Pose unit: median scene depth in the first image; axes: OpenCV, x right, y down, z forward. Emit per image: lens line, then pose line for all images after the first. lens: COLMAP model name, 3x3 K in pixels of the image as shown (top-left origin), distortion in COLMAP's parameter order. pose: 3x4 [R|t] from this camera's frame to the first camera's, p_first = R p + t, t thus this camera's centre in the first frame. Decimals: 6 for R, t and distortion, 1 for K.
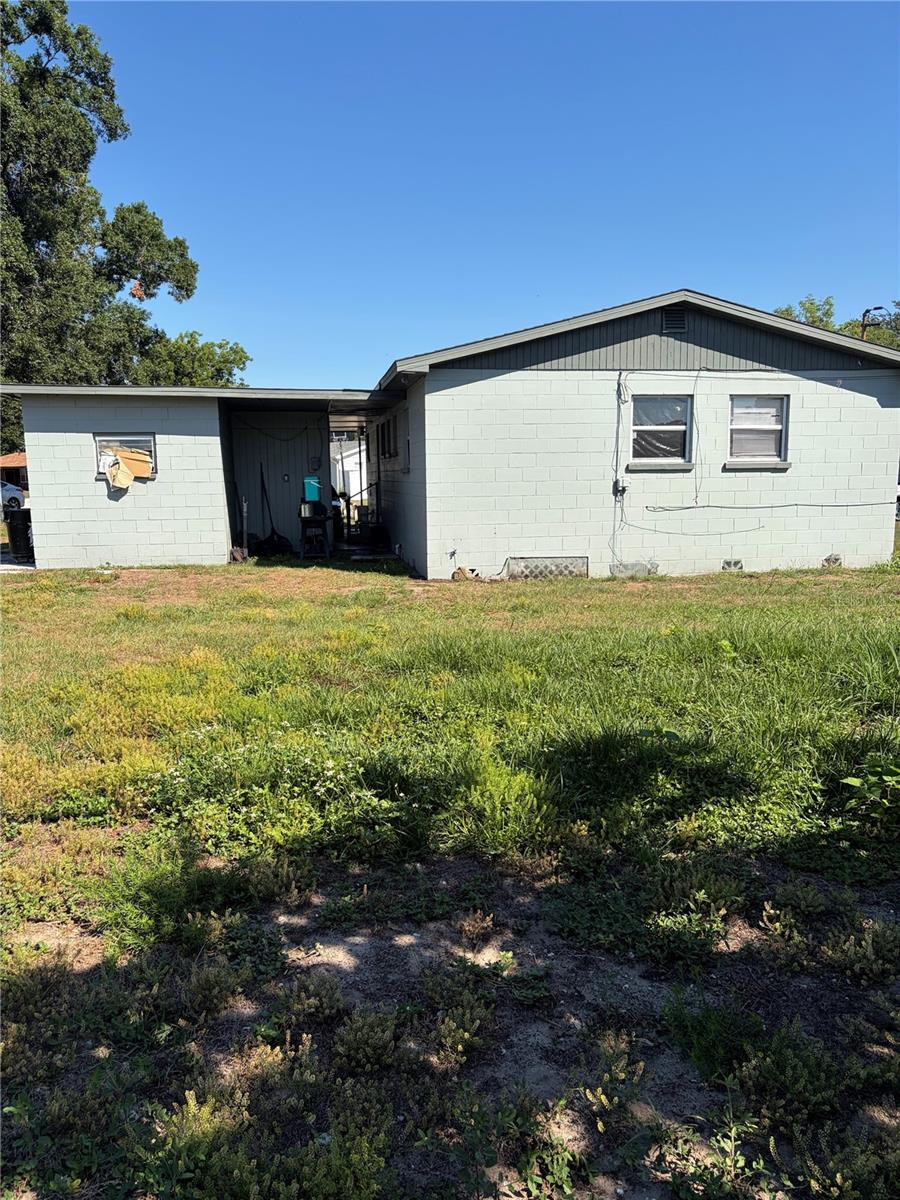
lens RADIAL K [[914.8, 0, 450.0], [0, 914.8, 600.0], [0, 0, 1]] dist [0.051811, -0.005835]
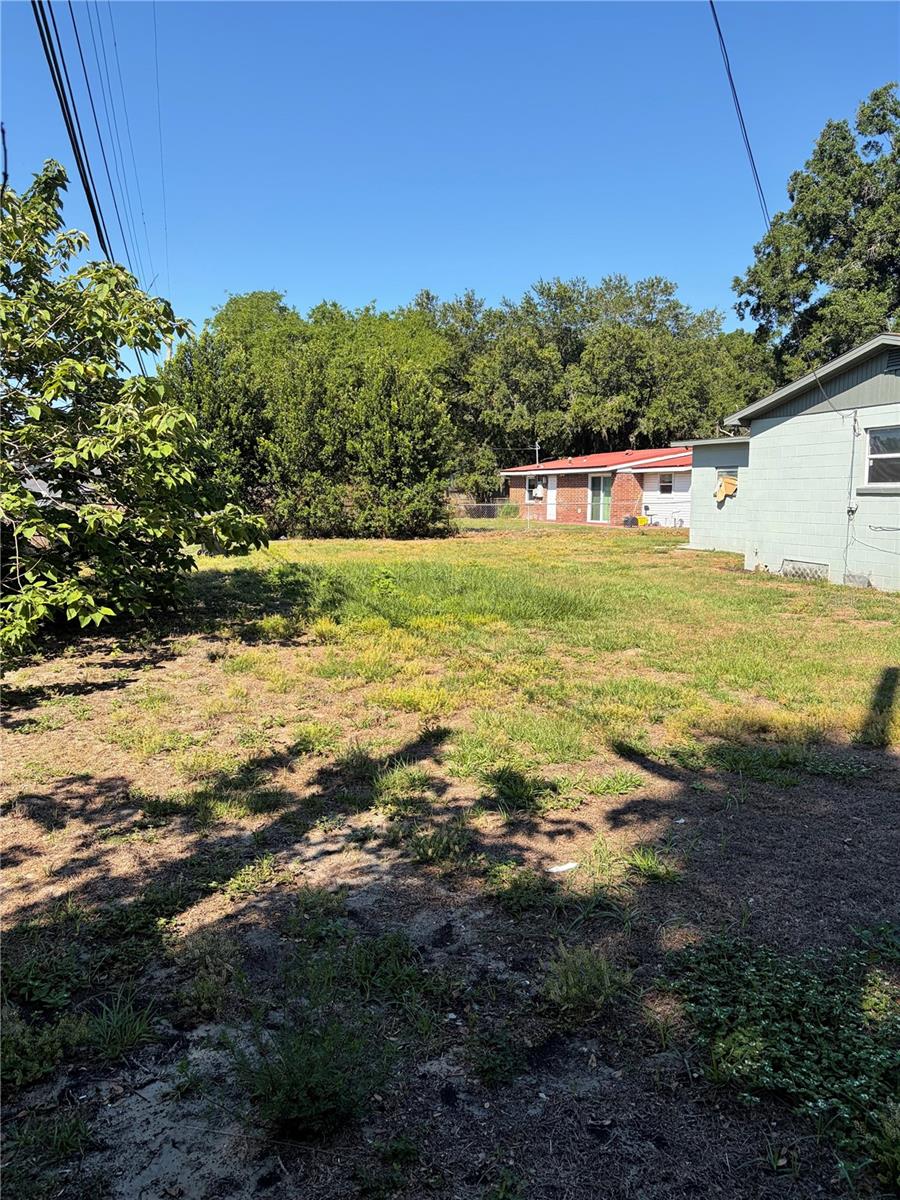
lens RADIAL K [[915.9, 0, 450.0], [0, 915.9, 600.0], [0, 0, 1]] dist [0.107053, -0.115386]
pose [[0.153021, 0.125728, -0.980192, 1.253284], [-0.137942, 0.984881, 0.104795, -0.060229], [0.978548, 0.119174, 0.168051, 0.311887]]
